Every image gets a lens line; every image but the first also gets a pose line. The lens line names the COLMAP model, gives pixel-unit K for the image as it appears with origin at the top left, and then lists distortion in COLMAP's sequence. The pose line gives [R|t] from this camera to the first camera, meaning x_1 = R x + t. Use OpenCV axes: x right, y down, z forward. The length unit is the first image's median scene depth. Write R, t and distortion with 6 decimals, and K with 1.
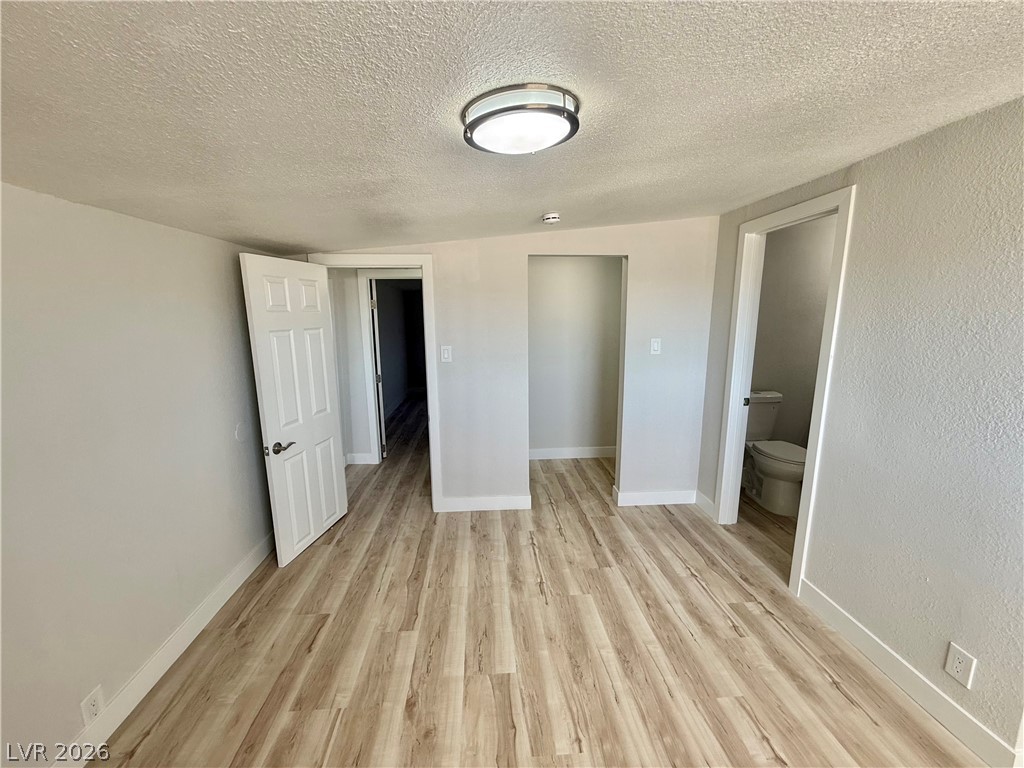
lens RADIAL K [[412.7, 0, 510.1], [0, 412.7, 382.2], [0, 0, 1]] dist [0.000727, 0.000489]
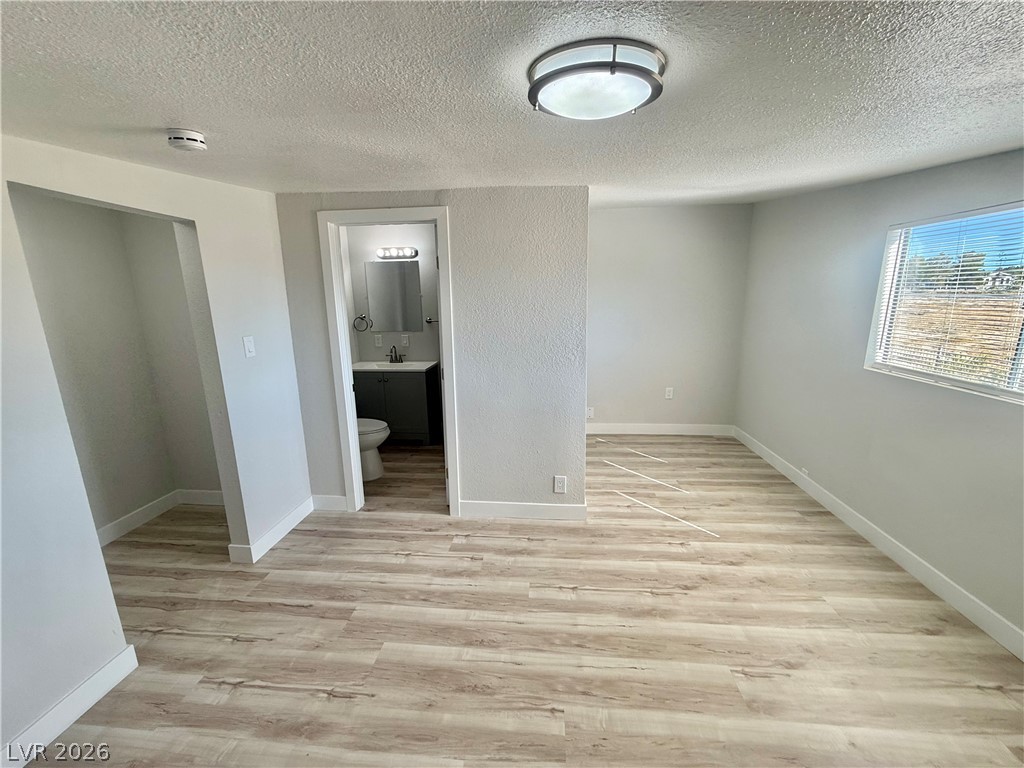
lens RADIAL K [[412.7, 0, 512.1], [0, 412.7, 380.0], [0, 0, 1]] dist [0.000727, 0.000489]
pose [[0.164039, -0.193462, 0.967297, -0.470626], [0.175763, 0.970621, 0.164320, -0.092163], [-0.970669, 0.143060, 0.193224, 0.520042]]
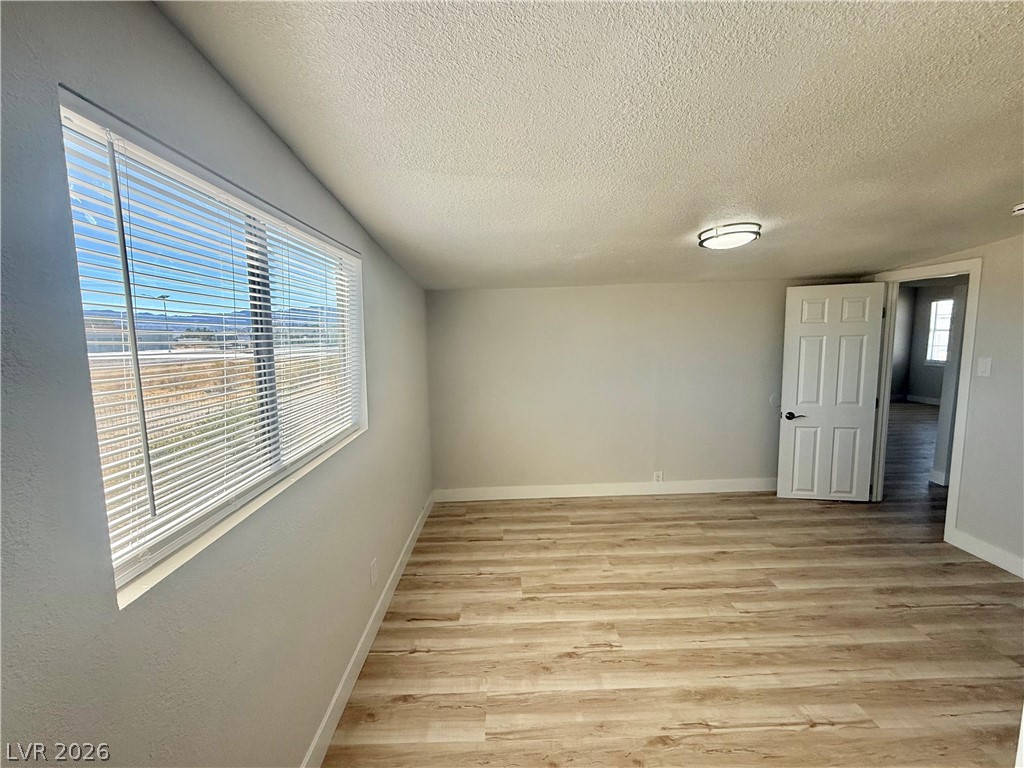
lens RADIAL K [[441.5, 0, 511.4], [0, 441.5, 386.4], [0, 0, 1]] dist [0.001258, -0.000005]
pose [[-0.055885, 0.130365, -0.989890, 1.125807], [-0.144662, 0.979920, 0.137219, -0.018193], [0.987902, 0.150868, -0.035904, 0.062634]]
